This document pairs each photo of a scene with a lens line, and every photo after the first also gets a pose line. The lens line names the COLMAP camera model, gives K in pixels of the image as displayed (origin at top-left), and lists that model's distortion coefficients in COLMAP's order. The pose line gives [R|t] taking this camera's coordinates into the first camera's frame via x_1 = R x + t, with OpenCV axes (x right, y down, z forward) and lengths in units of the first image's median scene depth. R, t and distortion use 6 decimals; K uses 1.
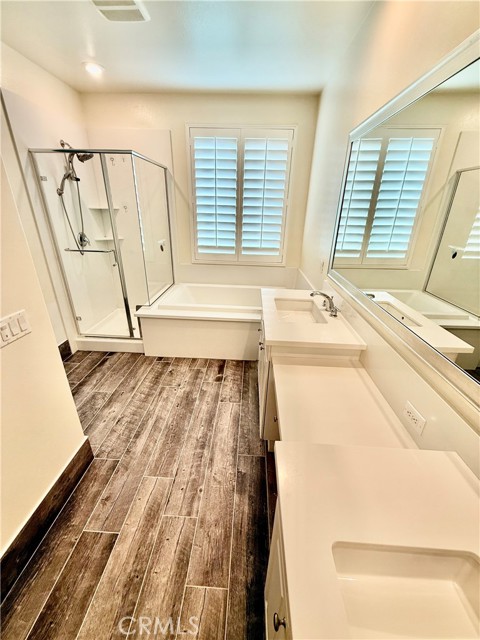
lens RADIAL K [[254.3, 0, 240.6], [0, 254.3, 317.0], [0, 0, 1]] dist [0.000191, 0.000223]
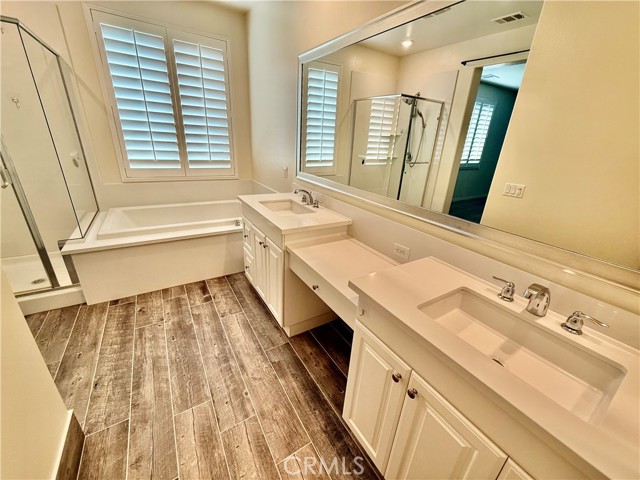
lens RADIAL K [[254.3, 0, 320.0], [0, 254.3, 240.0], [0, 0, 1]] dist [0.000191, 0.000223]
pose [[0.820645, -0.191184, 0.538508, -0.196036], [0.189809, 0.980065, 0.058693, 0.053311], [-0.538994, 0.054047, 0.840574, -0.011023]]
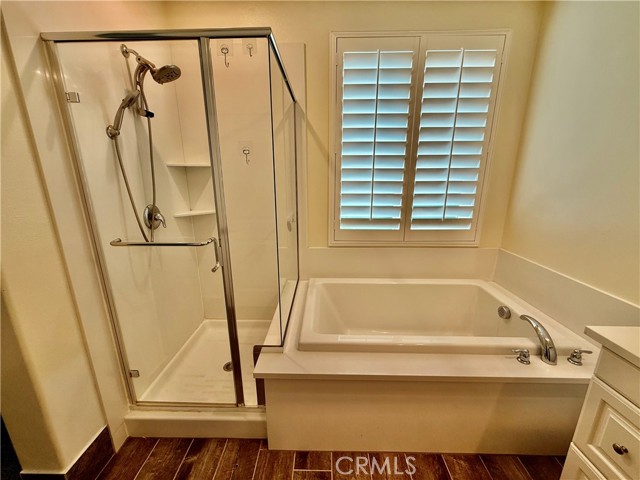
lens RADIAL K [[258.1, 0, 320.0], [0, 258.1, 240.0], [0, 0, 1]] dist [0.002709, 0.000047]
pose [[0.999258, -0.034890, 0.016293, -0.296186], [0.036983, 0.987426, -0.153698, -0.173247], [-0.010726, 0.154186, 0.987984, 0.493862]]
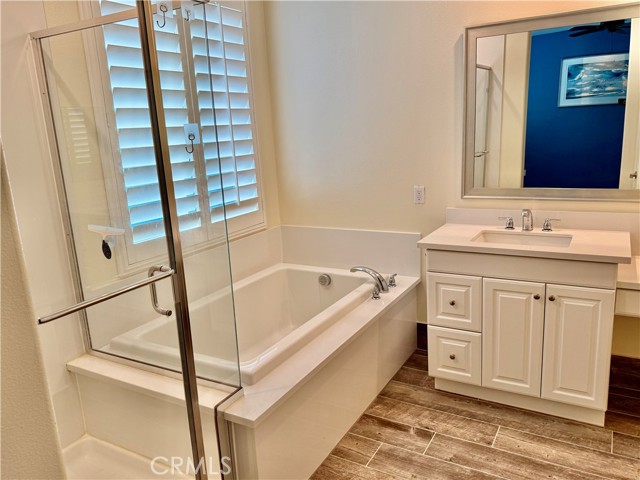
lens RADIAL K [[504.6, 0, 320.0], [0, 504.6, 240.0], [0, 0, 1]] dist [0.084610, -0.094586]
pose [[0.451092, -0.247197, 0.857560, -0.916297], [0.412980, 0.909629, 0.044972, -0.231319], [-0.791179, 0.333869, 0.512414, 0.481701]]
